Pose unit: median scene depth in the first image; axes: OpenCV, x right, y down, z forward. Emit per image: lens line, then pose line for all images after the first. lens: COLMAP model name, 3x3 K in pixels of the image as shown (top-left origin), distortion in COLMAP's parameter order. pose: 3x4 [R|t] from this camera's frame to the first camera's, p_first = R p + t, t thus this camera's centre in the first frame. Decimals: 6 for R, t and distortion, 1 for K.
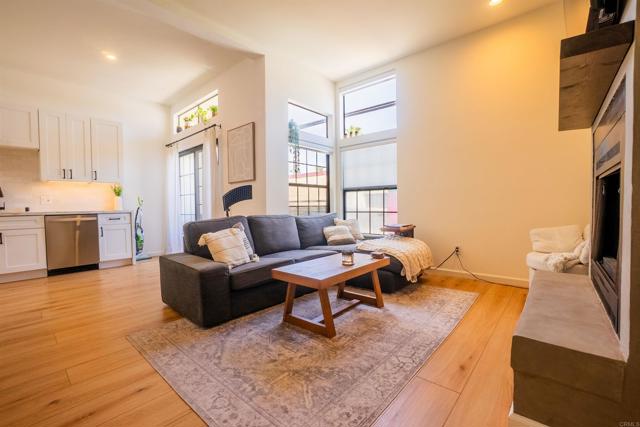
lens RADIAL K [[281.7, 0, 317.6], [0, 281.7, 213.3], [0, 0, 1]] dist [-0.065736, 0.023840]
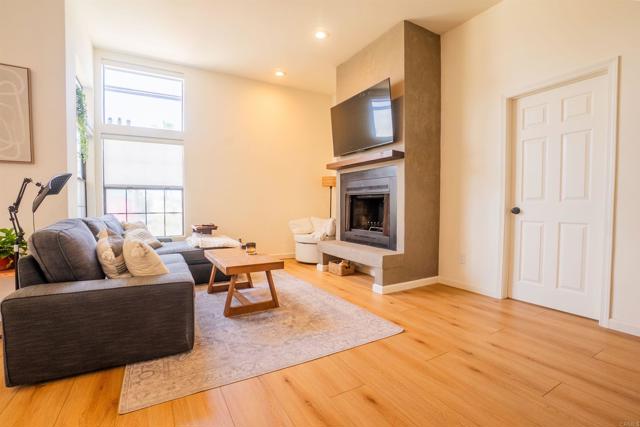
lens RADIAL K [[296.5, 0, 320.0], [0, 296.5, 213.5], [0, 0, 1]] dist [-0.039438, 0.000199]
pose [[0.319070, -0.011317, 0.947663, -1.027905], [0.020667, 0.999774, 0.004981, 0.006567], [-0.947506, 0.017996, 0.319232, 0.315584]]
